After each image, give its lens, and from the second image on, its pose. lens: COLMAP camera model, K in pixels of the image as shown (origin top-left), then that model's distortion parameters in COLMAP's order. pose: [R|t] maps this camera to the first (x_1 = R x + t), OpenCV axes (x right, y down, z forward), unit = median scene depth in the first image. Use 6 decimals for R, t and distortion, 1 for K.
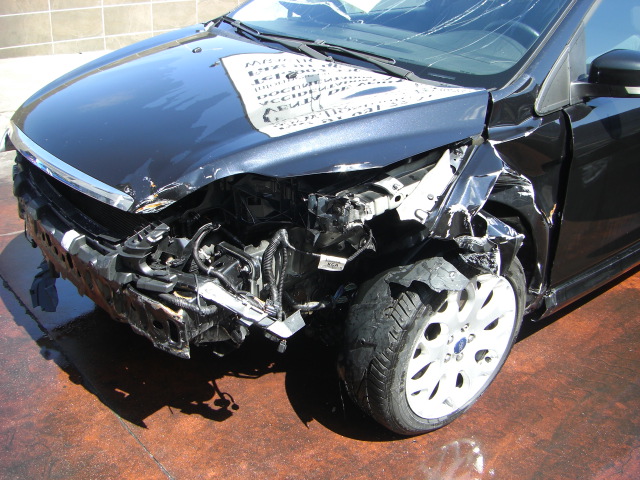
lens RADIAL K [[742.0, 0, 320.0], [0, 742.0, 240.0], [0, 0, 1]] dist [-0.200997, 0.146688]
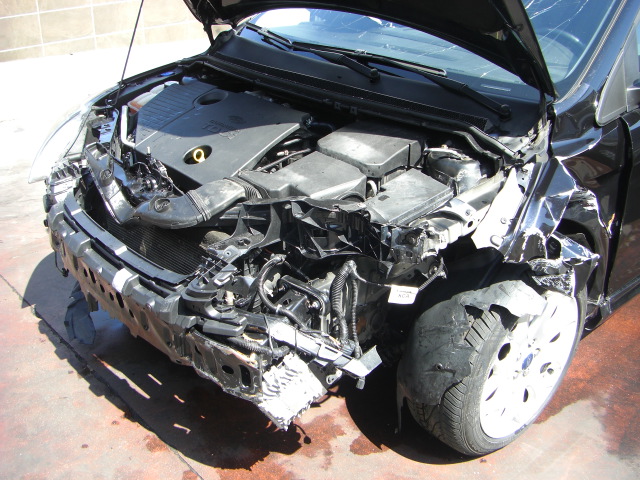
lens RADIAL K [[742.0, 0, 320.0], [0, 742.0, 240.0], [0, 0, 1]] dist [-0.200997, 0.146688]
pose [[0.998737, -0.046920, 0.017971, -0.105219], [0.046471, 0.998616, 0.024647, -0.066287], [-0.019102, -0.023780, 0.999535, 0.047725]]
